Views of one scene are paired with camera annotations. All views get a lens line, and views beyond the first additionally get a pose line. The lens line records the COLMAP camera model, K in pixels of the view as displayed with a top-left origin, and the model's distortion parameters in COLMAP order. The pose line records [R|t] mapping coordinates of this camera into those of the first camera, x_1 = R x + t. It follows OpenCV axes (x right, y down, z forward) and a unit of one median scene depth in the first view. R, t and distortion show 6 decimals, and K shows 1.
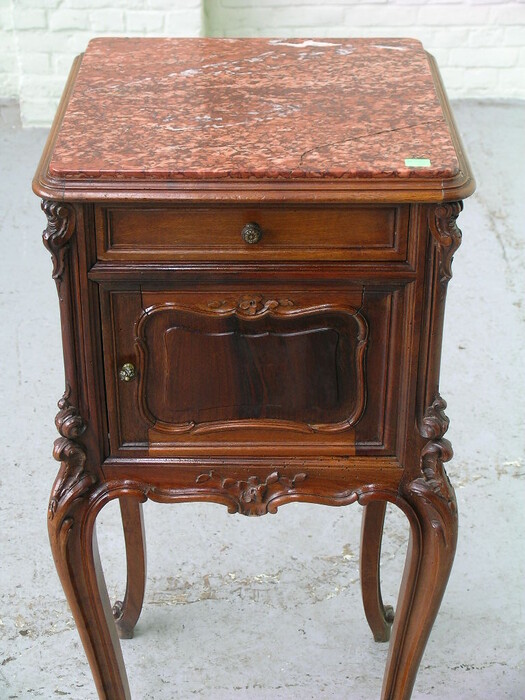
lens RADIAL K [[1386.6, 0, 259.4], [0, 1386.6, 352.7], [0, 0, 1]] dist [0.181064, 0.000000]
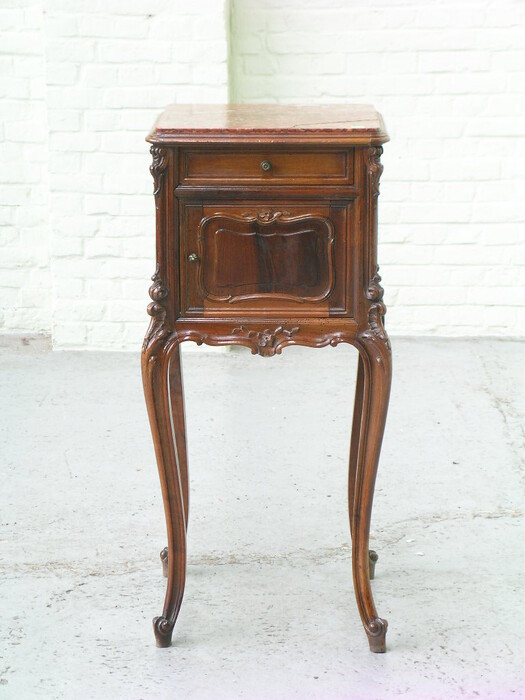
lens RADIAL K [[2359.5, 0, 263.6], [0, 2359.5, 350.2], [0, 0, 1]] dist [0.557819, 0.000000]
pose [[0.999875, 0.001113, -0.015800, 0.036036], [-0.006210, 0.945221, -0.326372, 1.031698], [0.014571, 0.326429, 0.945109, -1.643280]]
